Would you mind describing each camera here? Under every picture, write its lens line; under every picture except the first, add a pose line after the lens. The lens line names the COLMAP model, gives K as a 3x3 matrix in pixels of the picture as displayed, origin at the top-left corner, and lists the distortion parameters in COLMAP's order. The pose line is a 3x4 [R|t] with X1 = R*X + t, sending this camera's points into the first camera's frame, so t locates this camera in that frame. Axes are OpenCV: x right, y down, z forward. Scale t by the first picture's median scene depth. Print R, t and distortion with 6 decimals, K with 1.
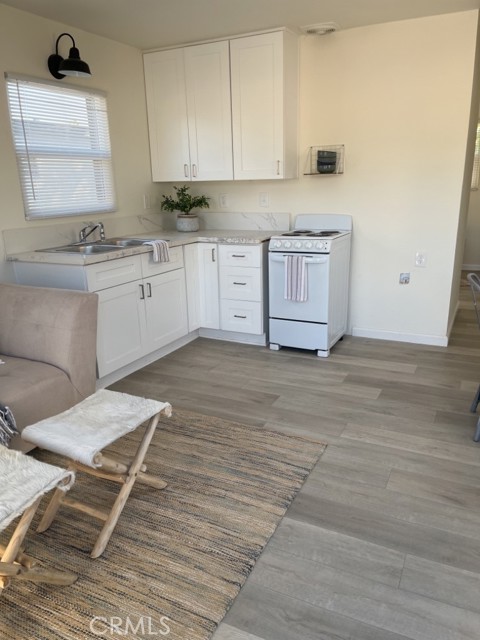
lens RADIAL K [[477.6, 0, 236.1], [0, 477.6, 314.7], [0, 0, 1]] dist [0.061416, -0.073094]
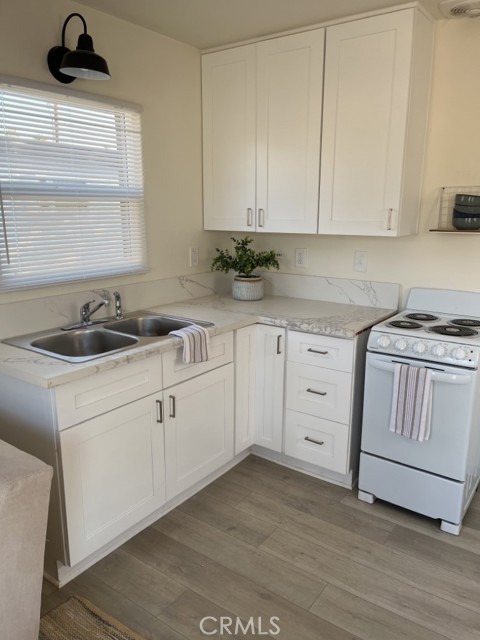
lens RADIAL K [[477.6, 0, 232.6], [0, 477.6, 321.8], [0, 0, 1]] dist [0.061416, -0.073094]
pose [[0.985590, 0.065824, -0.155822, -0.010237], [-0.072336, 0.996712, -0.036496, -0.133240], [0.152907, 0.047241, 0.987111, 0.345819]]
